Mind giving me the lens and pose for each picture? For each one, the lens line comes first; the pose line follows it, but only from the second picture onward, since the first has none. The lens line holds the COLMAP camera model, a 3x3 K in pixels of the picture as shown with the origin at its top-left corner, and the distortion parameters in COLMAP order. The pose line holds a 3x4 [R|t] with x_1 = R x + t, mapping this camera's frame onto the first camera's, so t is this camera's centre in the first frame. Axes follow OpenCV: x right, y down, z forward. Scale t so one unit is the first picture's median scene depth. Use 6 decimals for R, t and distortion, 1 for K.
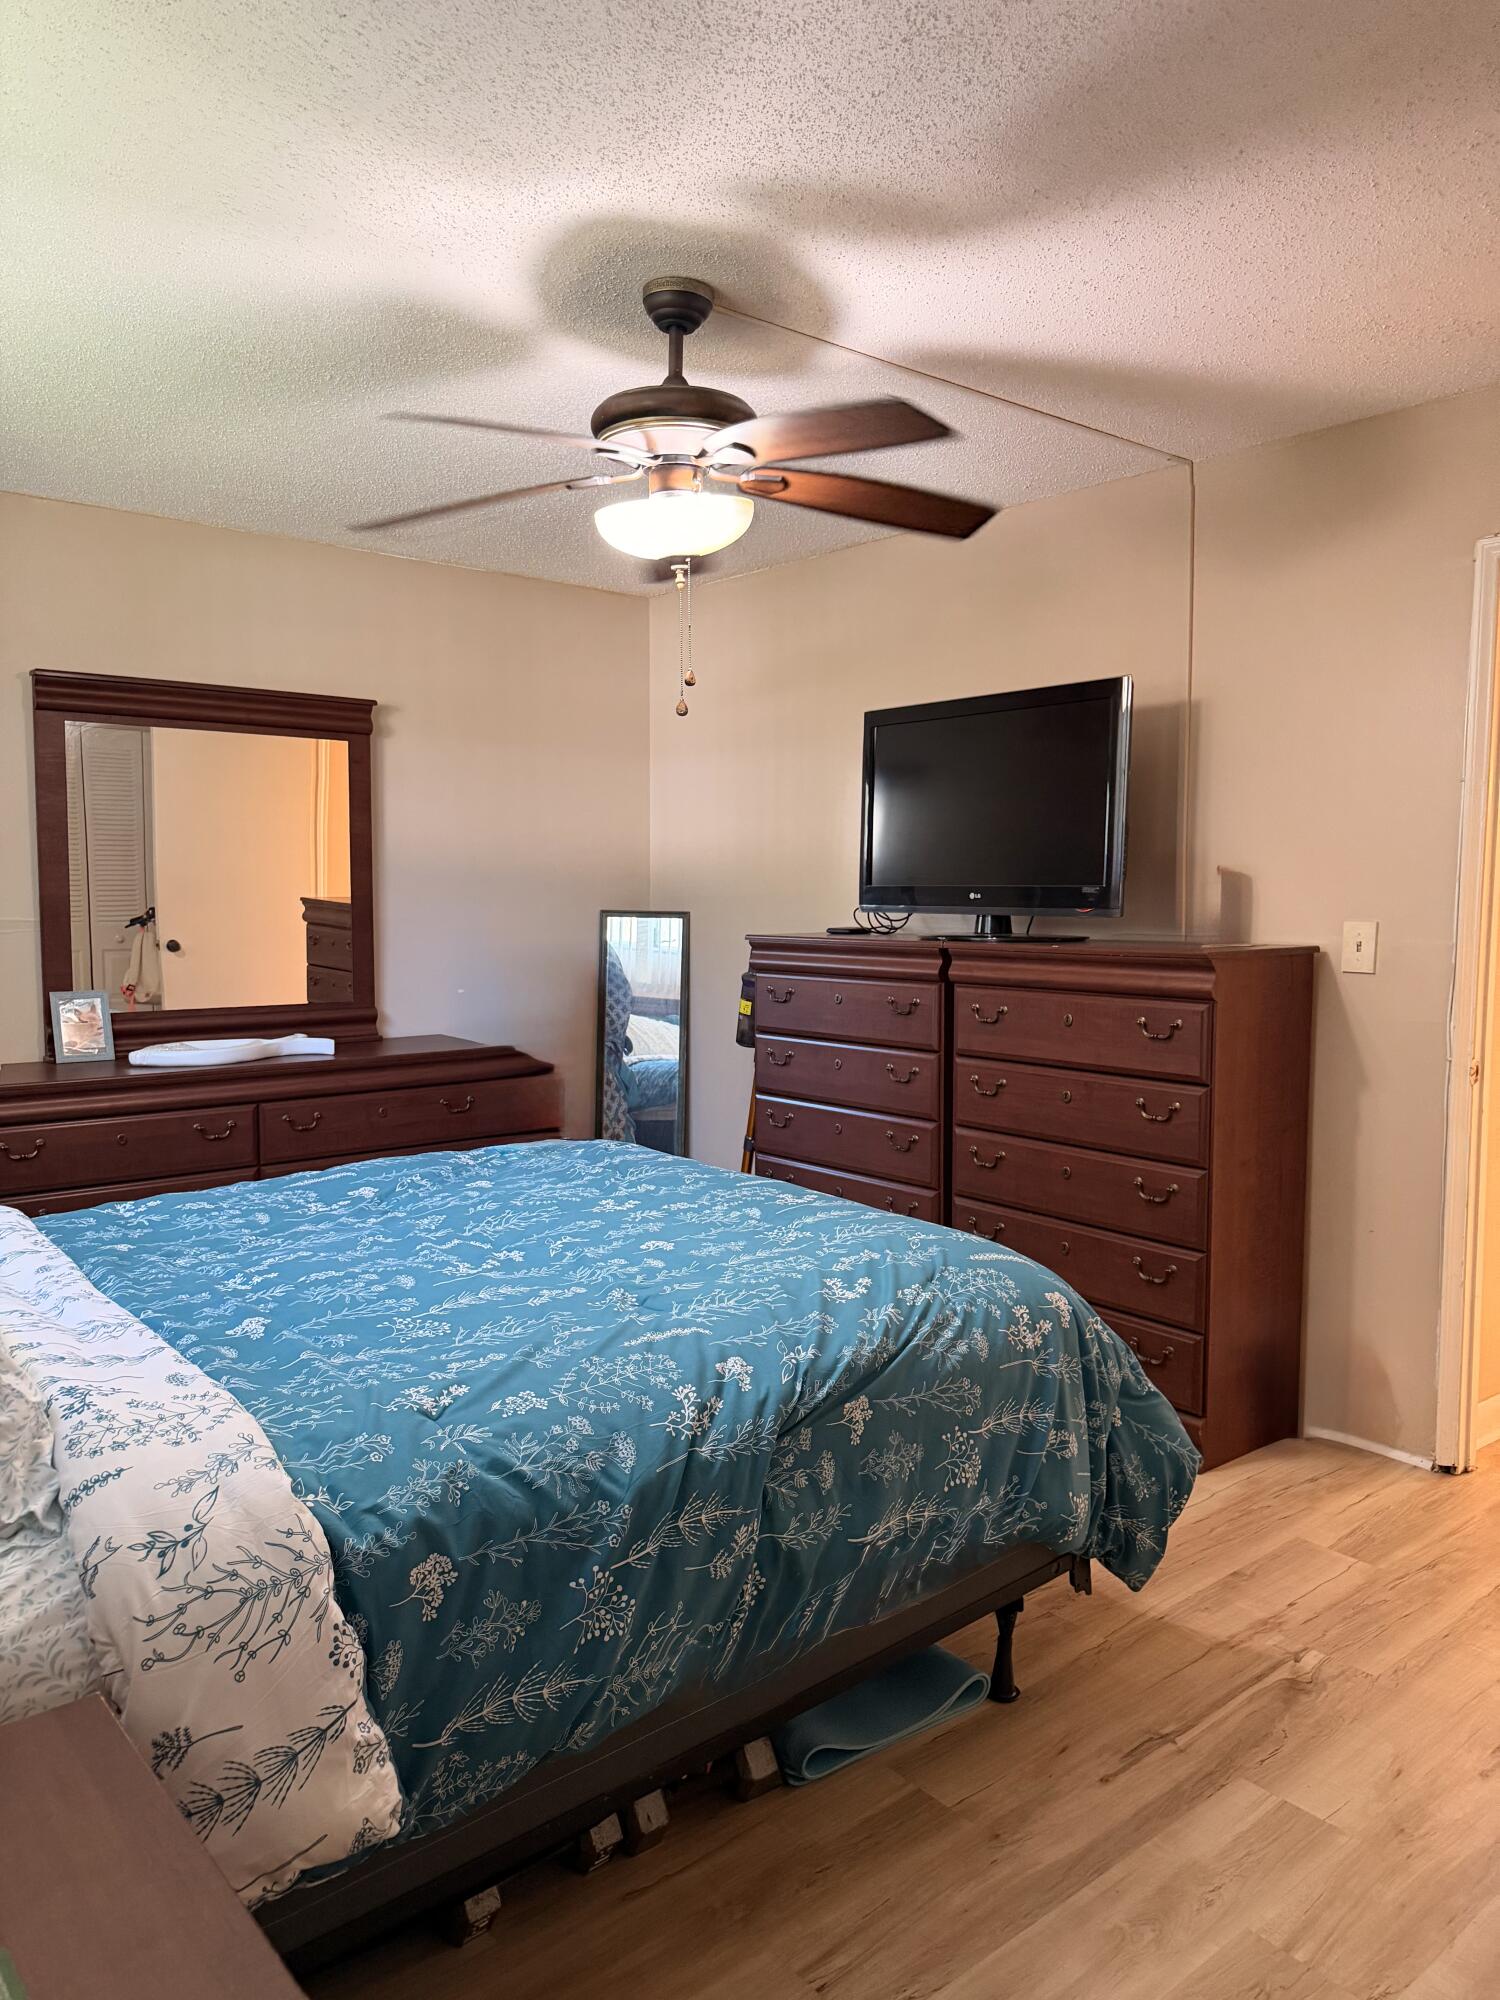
lens RADIAL K [[1426.5, 0, 750.0], [0, 1426.5, 1000.0], [0, 0, 1]] dist [-0.003567, -0.006053]
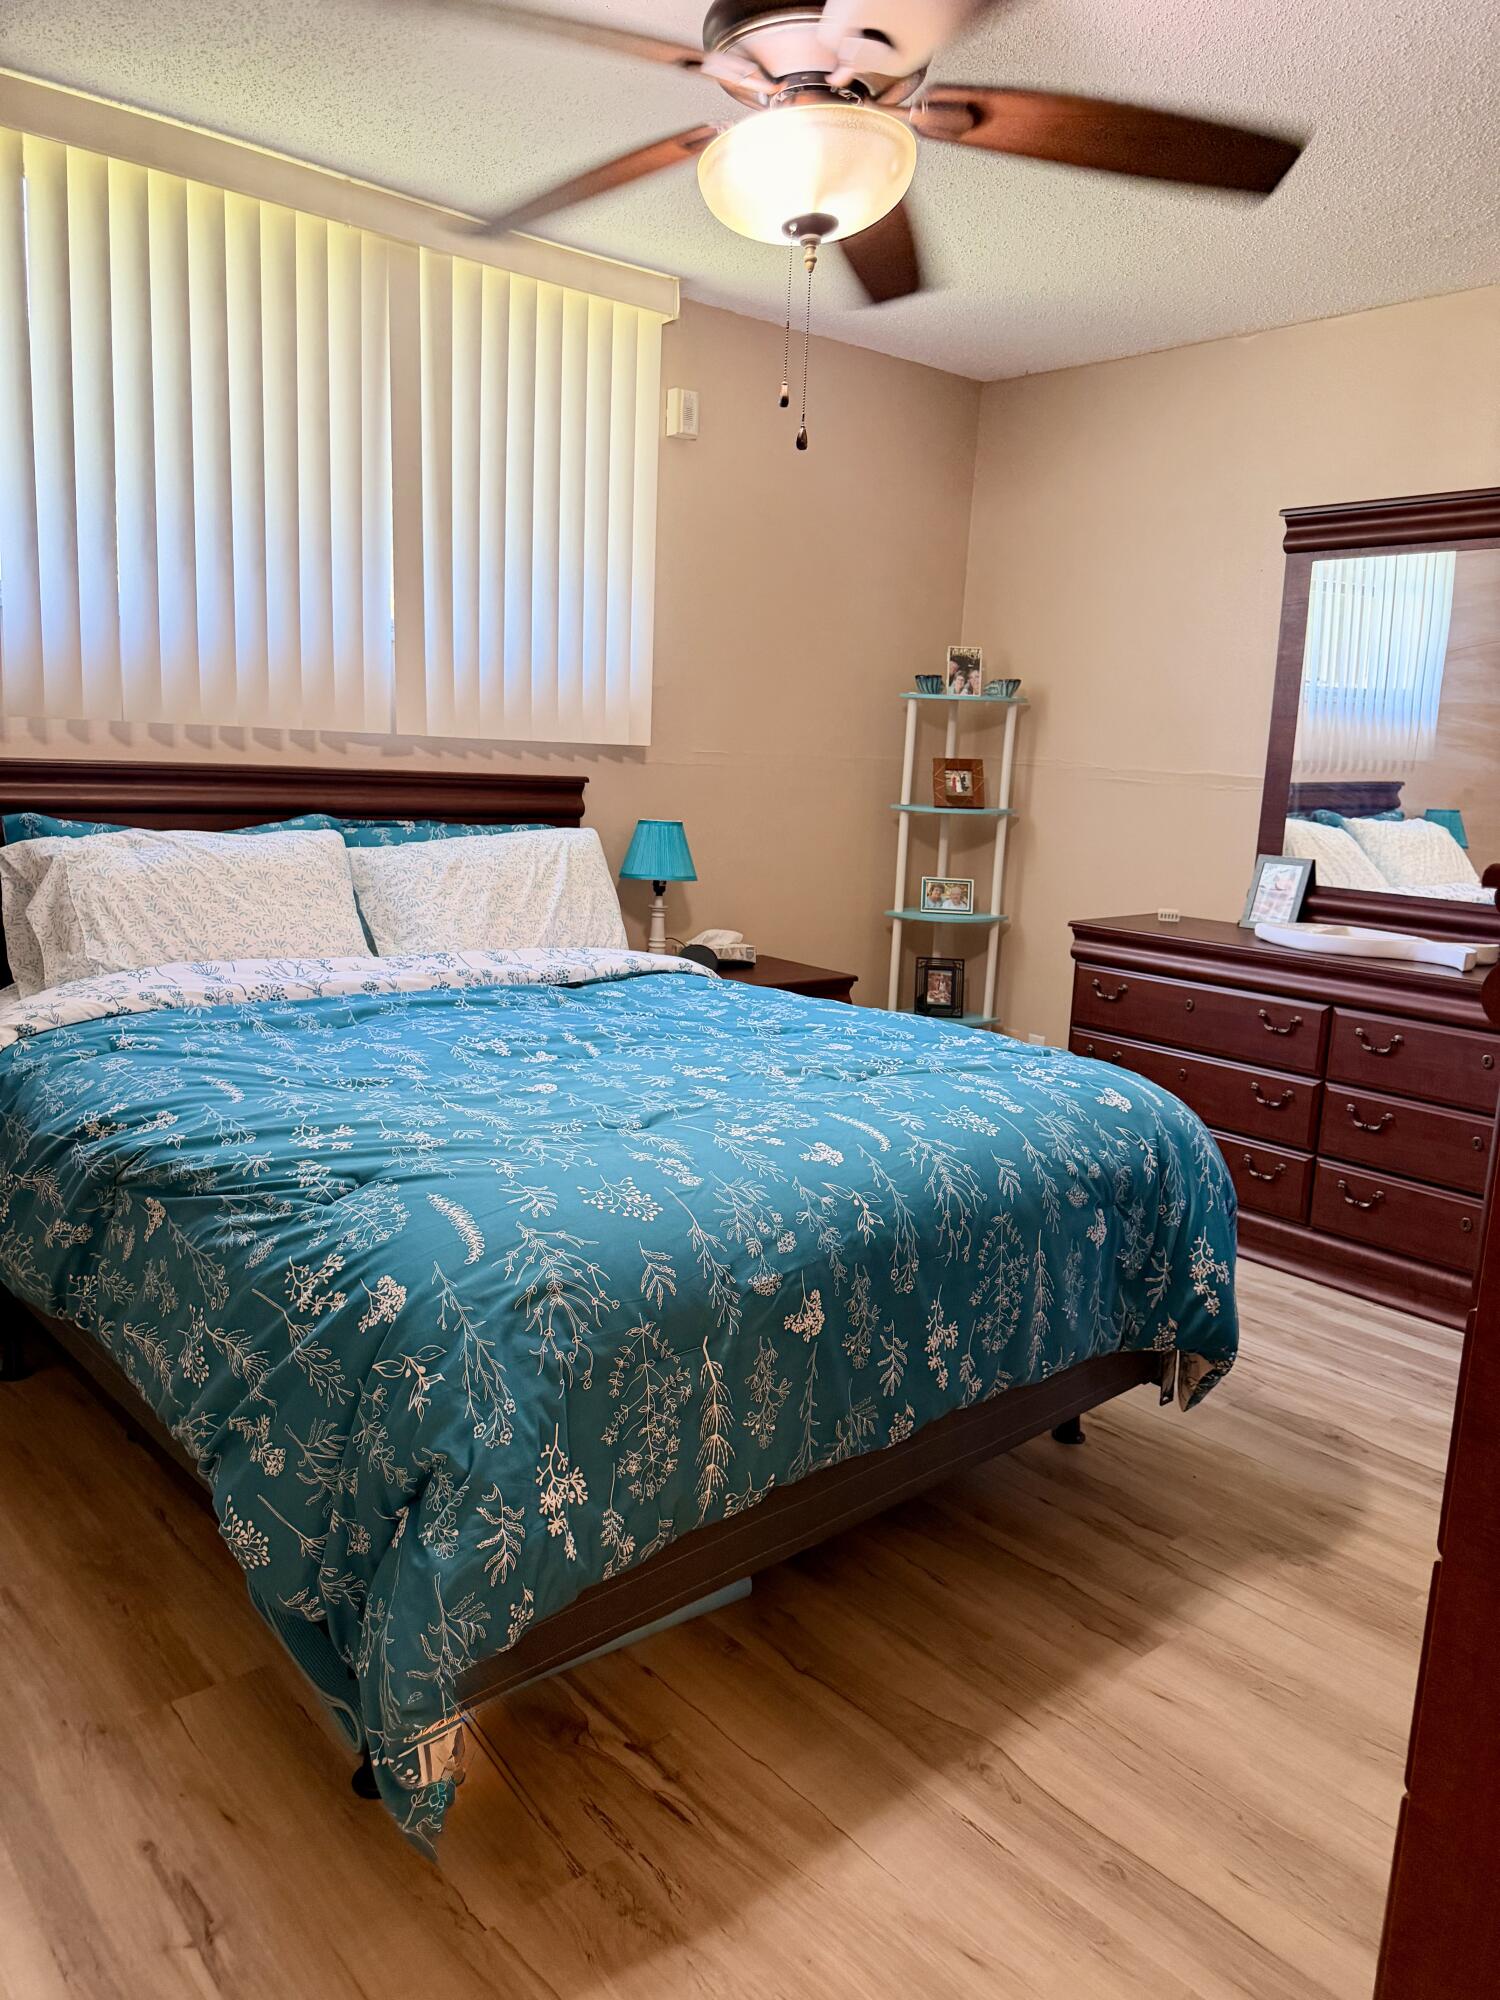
lens RADIAL K [[1426.5, 0, 750.0], [0, 1426.5, 1000.0], [0, 0, 1]] dist [-0.003567, -0.006053]
pose [[0.019130, 0.175414, -0.984309, 0.868466], [-0.125551, 0.977118, 0.171692, -0.055849], [0.991903, 0.120296, 0.040716, 1.166303]]
